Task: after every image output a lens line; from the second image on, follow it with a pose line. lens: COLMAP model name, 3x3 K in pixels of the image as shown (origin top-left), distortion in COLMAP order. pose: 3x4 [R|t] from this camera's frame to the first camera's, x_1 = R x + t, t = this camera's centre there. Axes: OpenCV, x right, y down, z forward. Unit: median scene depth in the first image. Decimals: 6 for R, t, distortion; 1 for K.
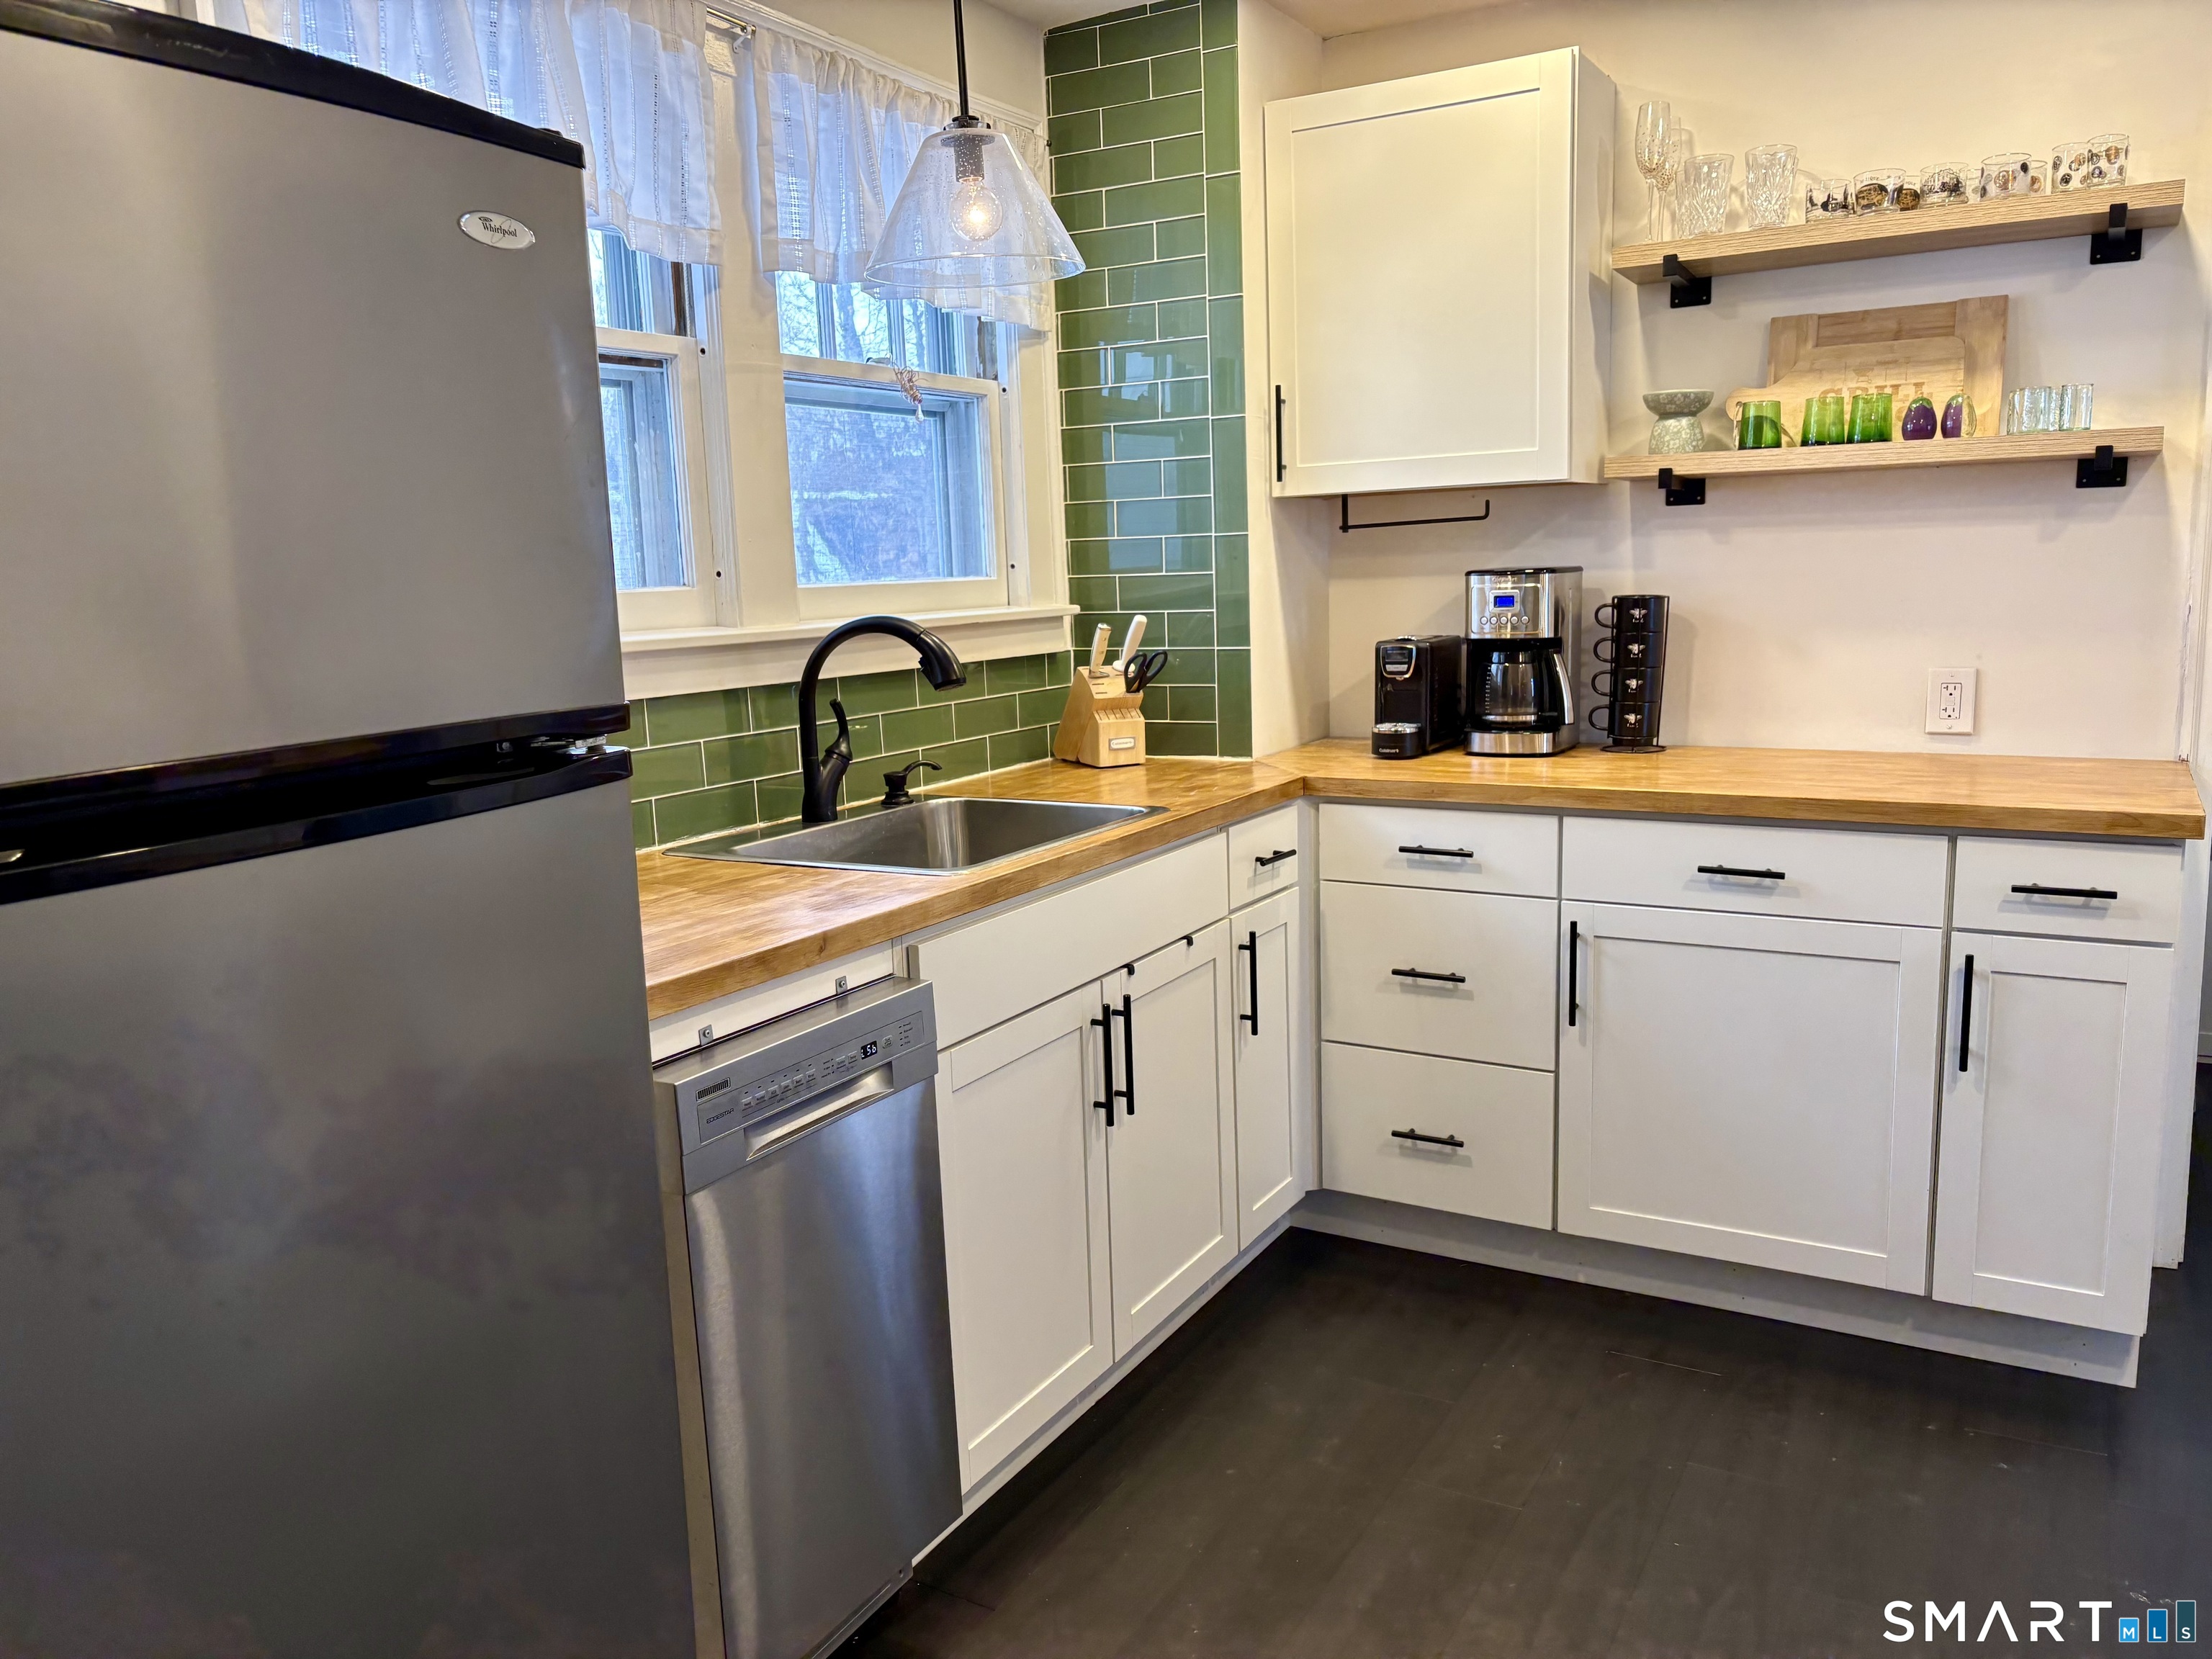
lens RADIAL K [[1645.0, 0, 1102.2], [0, 1645.0, 837.8], [0, 0, 1]] dist [0.047329, -0.067843]
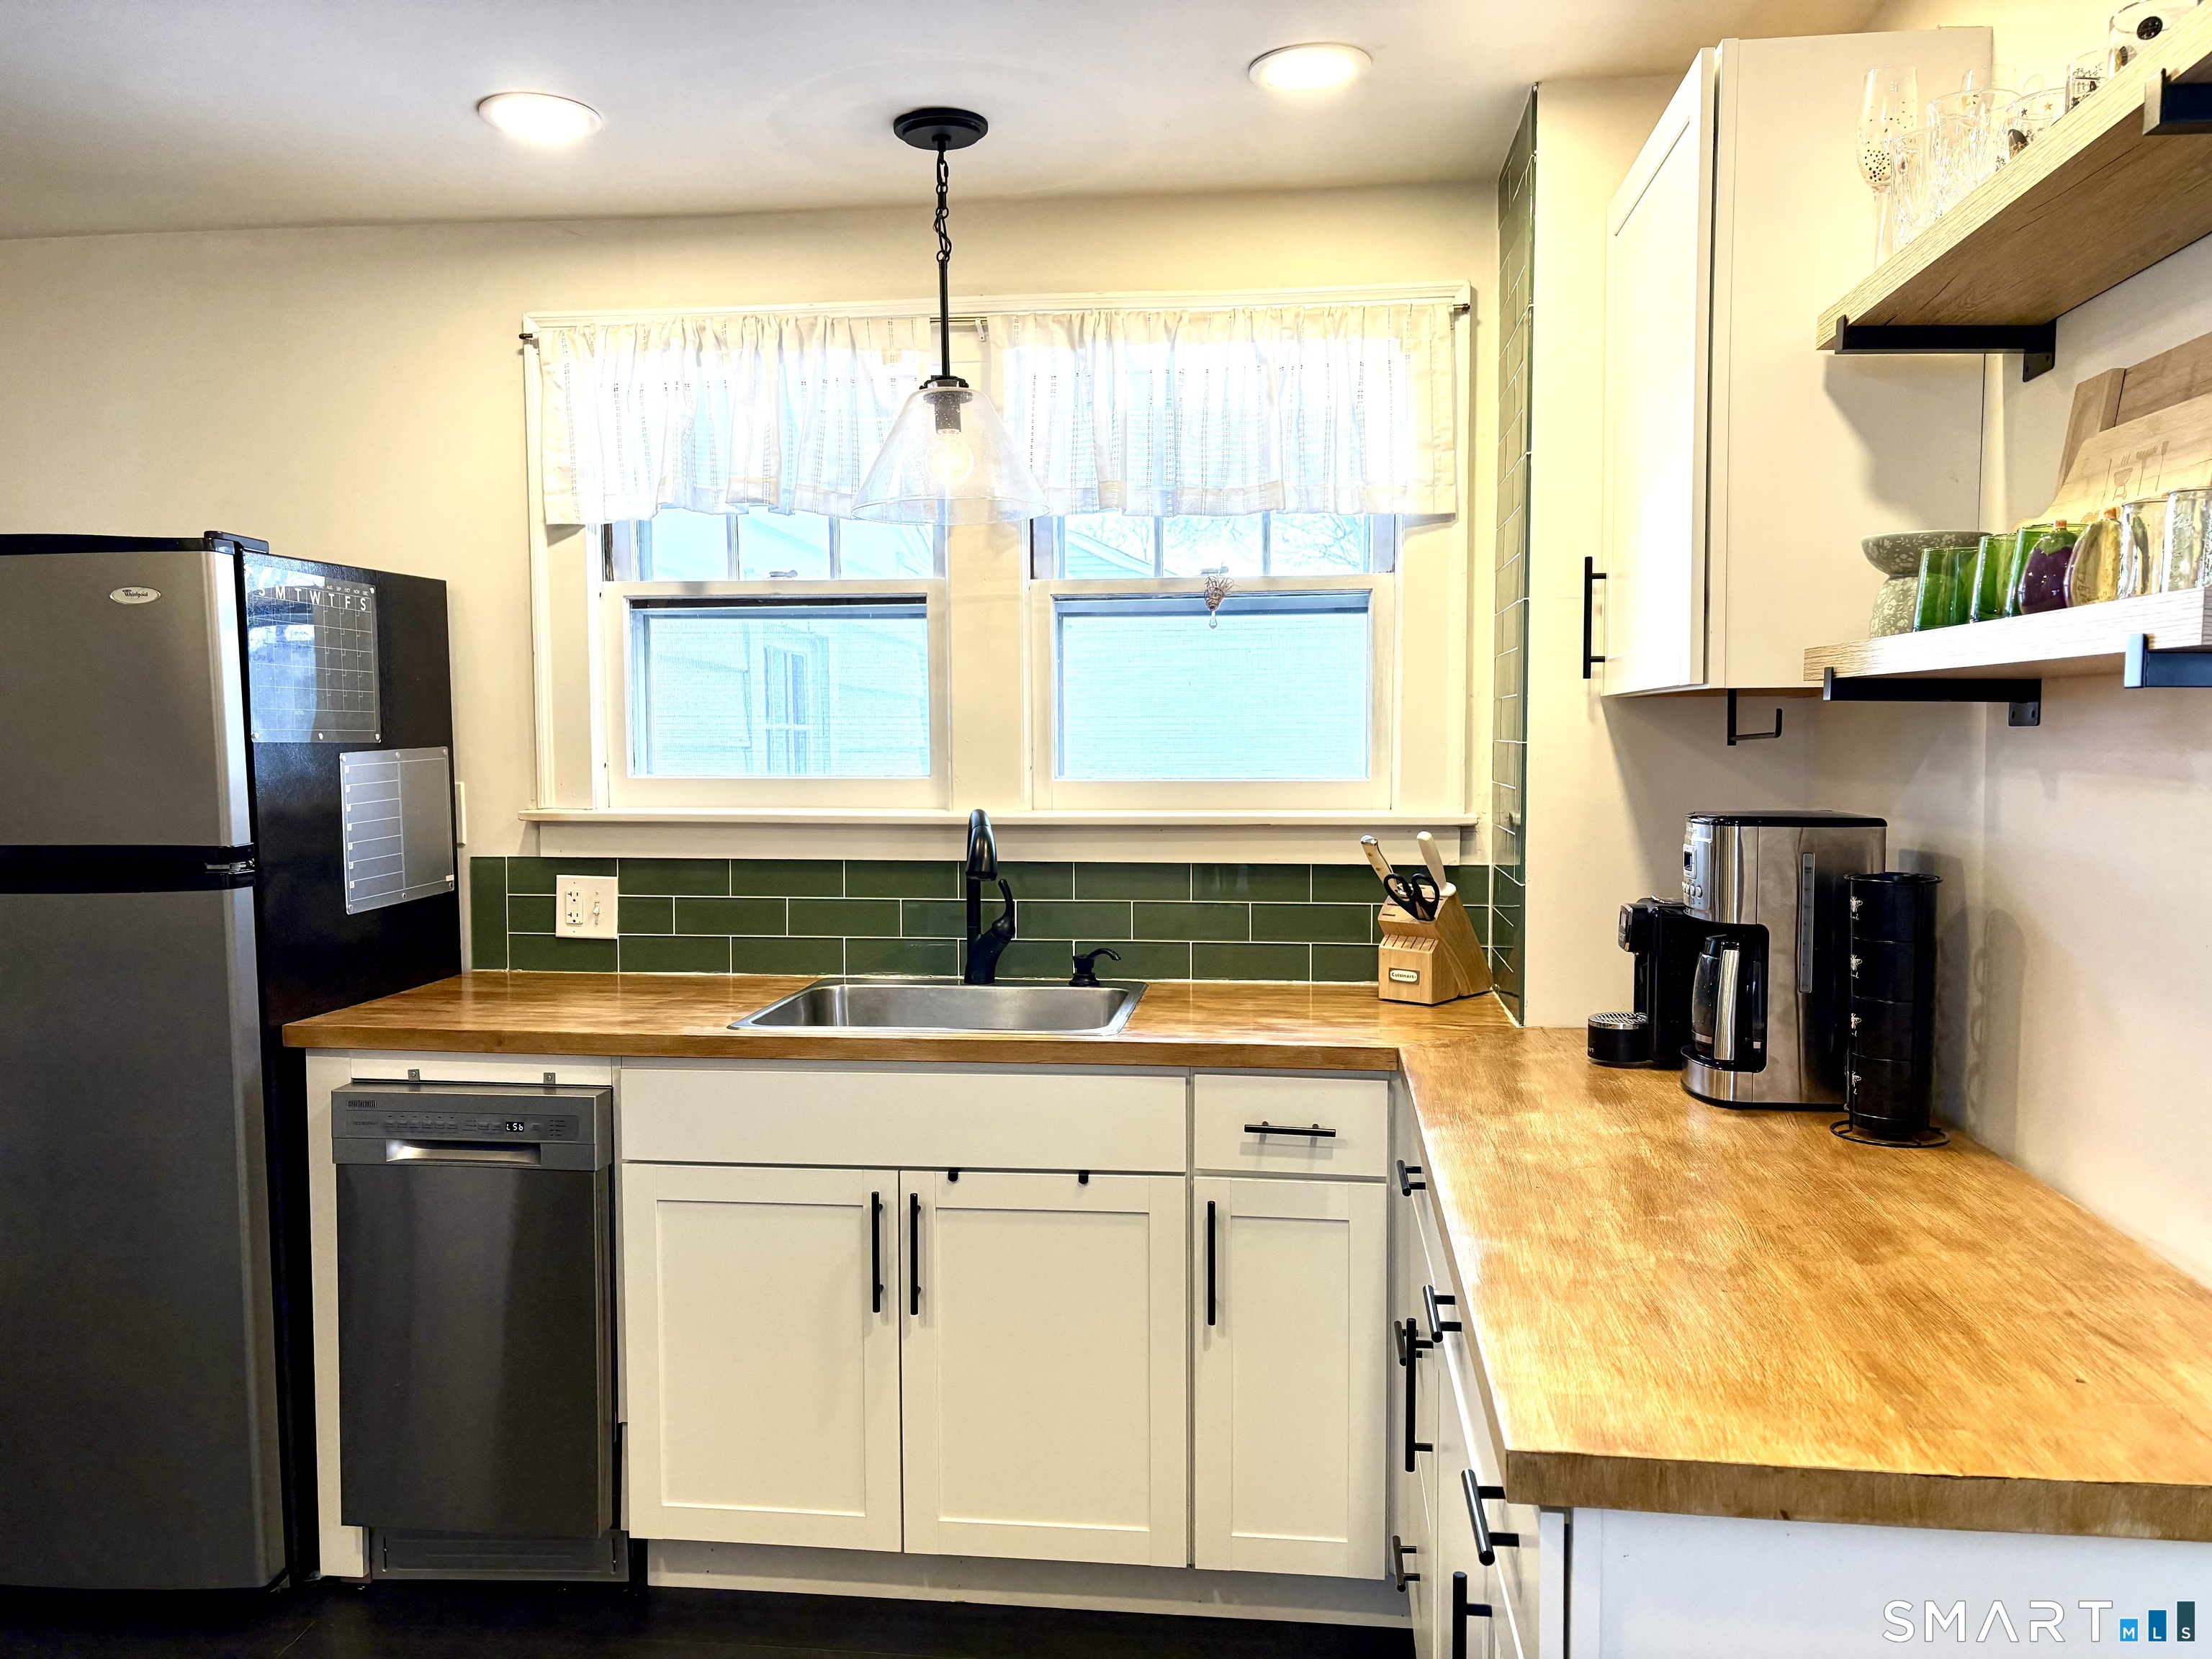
lens RADIAL K [[1645.0, 0, 1093.5], [0, 1645.0, 859.6], [0, 0, 1]] dist [0.047329, -0.067843]
pose [[0.397645, 0.101740, -0.911881, 0.900761], [-0.164359, 0.985657, 0.038299, -0.154542], [0.902699, 0.134646, 0.408663, 0.607669]]
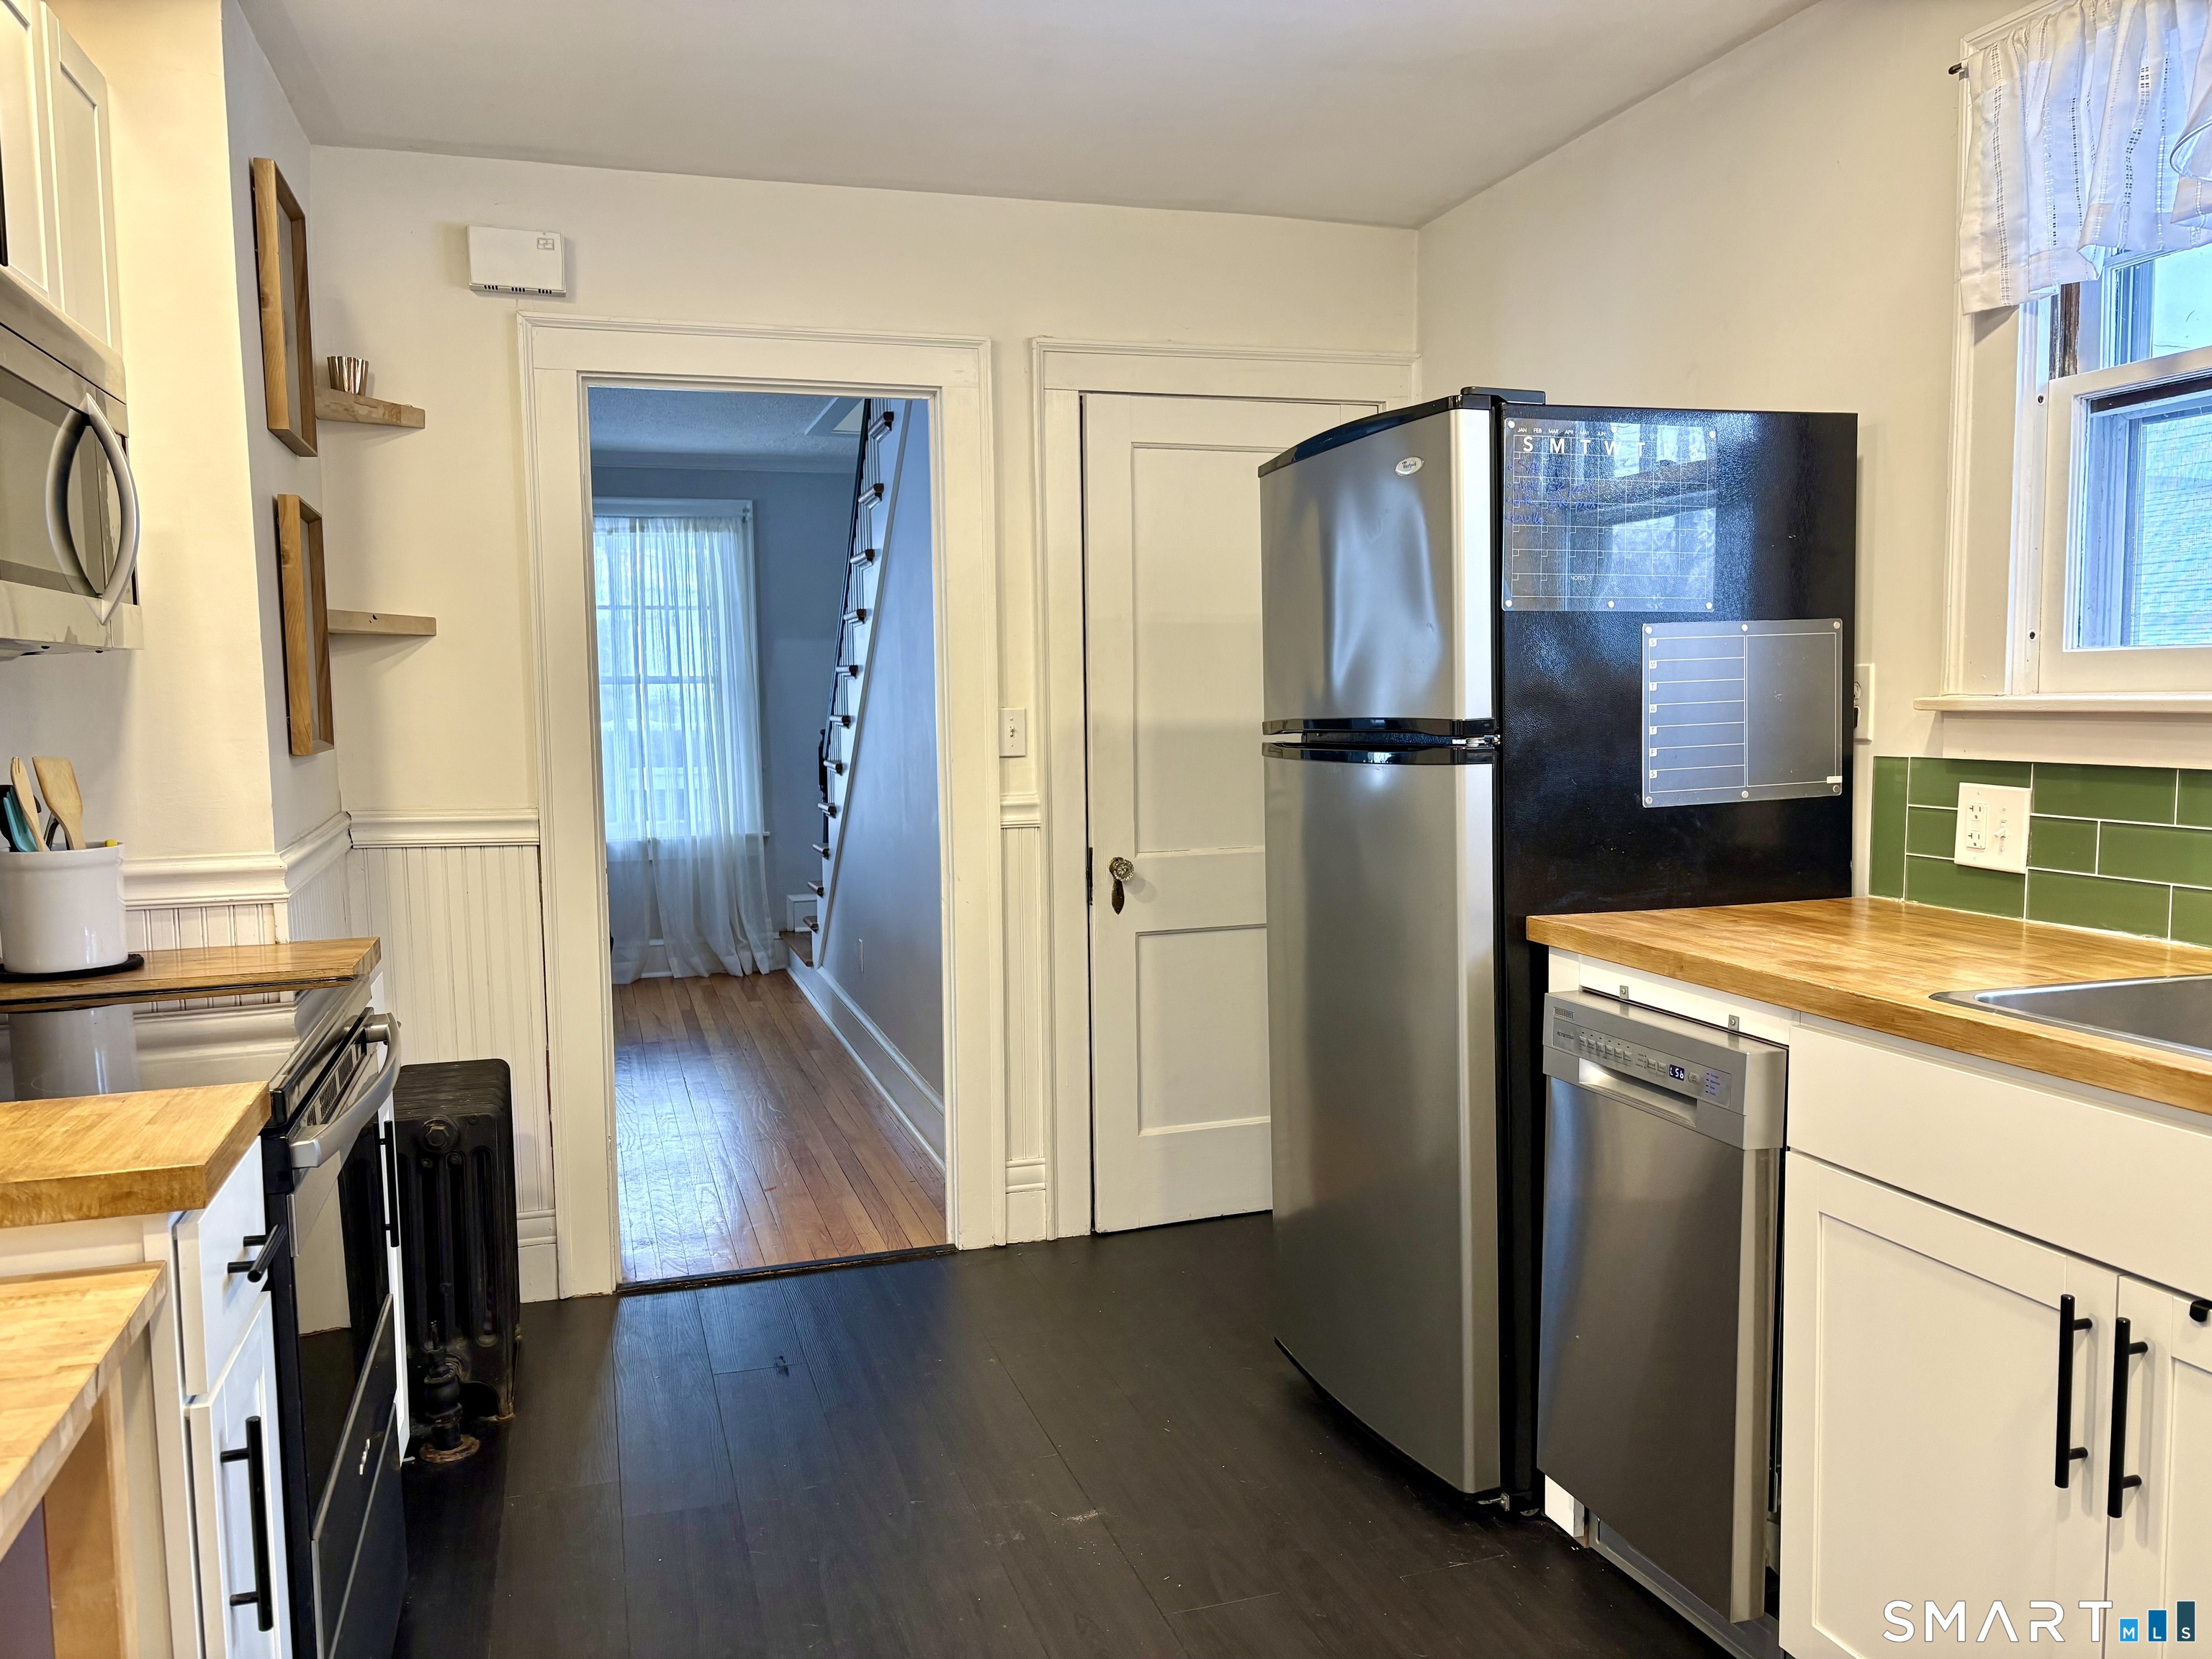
lens RADIAL K [[1645.0, 0, 1112.7], [0, 1645.0, 859.4], [0, 0, 1]] dist [0.047329, -0.067843]
pose [[-0.668739, 0.114257, -0.734666, 0.641181], [-0.088574, 0.968842, 0.231302, -0.162697], [0.738203, 0.219753, -0.637782, 0.999377]]
